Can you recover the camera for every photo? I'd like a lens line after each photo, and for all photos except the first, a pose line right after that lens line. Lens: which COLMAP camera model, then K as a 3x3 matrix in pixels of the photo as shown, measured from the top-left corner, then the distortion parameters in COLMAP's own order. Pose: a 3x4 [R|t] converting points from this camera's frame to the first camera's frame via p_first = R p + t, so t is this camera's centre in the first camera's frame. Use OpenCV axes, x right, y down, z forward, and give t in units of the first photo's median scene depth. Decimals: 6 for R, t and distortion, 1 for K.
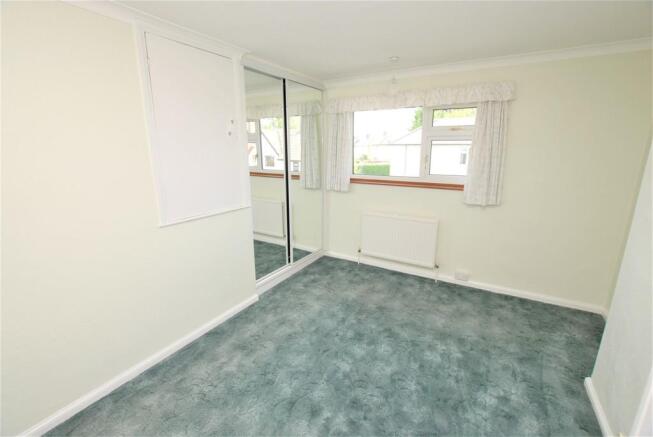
lens RADIAL K [[287.4, 0, 326.5], [0, 287.4, 218.5], [0, 0, 1]] dist [-0.026852, 0.000167]
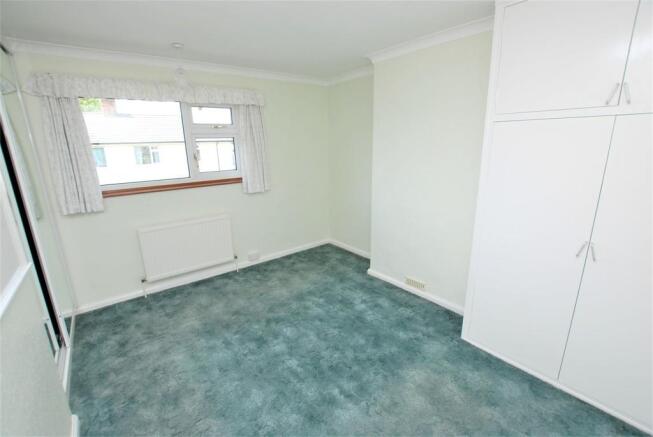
lens RADIAL K [[287.4, 0, 326.5], [0, 287.4, 218.5], [0, 0, 1]] dist [-0.026852, 0.000167]
pose [[0.353518, -0.245303, 0.902691, -0.480066], [0.241219, 0.956273, 0.165396, -0.073179], [-0.903791, 0.159276, 0.397231, 0.291212]]
